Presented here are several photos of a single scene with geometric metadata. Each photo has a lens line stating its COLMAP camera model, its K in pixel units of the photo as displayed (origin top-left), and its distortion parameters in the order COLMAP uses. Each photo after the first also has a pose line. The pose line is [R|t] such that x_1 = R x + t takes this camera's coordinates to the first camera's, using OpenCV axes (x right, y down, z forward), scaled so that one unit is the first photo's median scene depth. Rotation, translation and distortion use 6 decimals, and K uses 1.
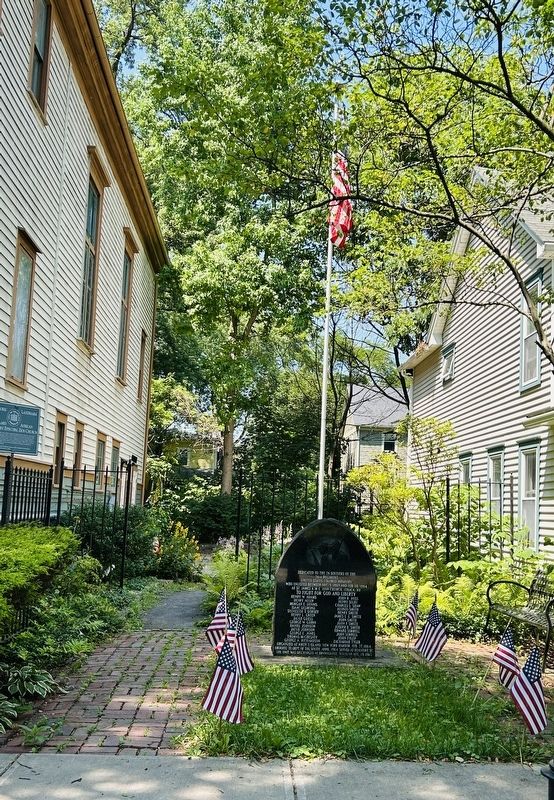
lens RADIAL K [[826.0, 0, 285.1], [0, 826.0, 401.6], [0, 0, 1]] dist [0.110658, 0.000000]
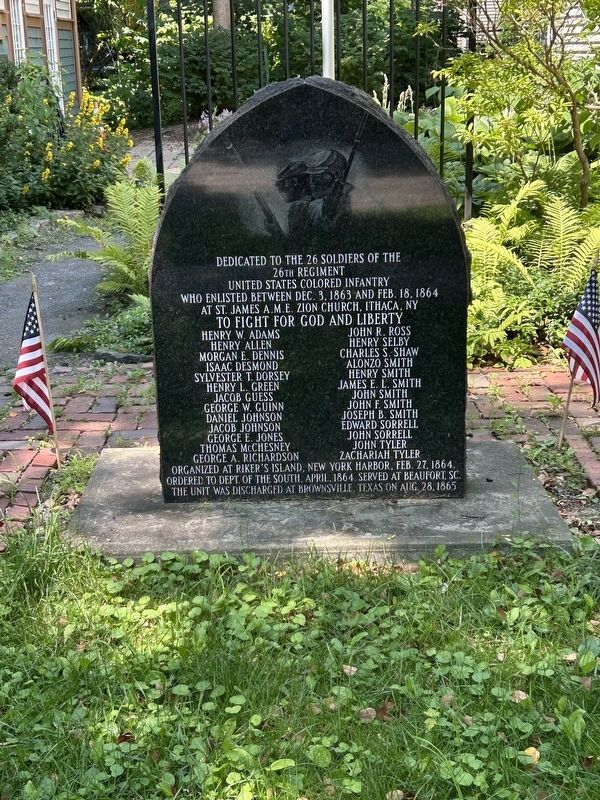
lens RADIAL K [[1204.5, 0, 296.6], [0, 1204.5, 401.2], [0, 0, 1]] dist [0.093621, 0.000000]
pose [[0.996865, -0.044761, -0.065247, 0.059314], [0.067008, 0.916103, 0.395305, 0.061885], [0.042079, -0.398438, 0.916230, 0.459021]]
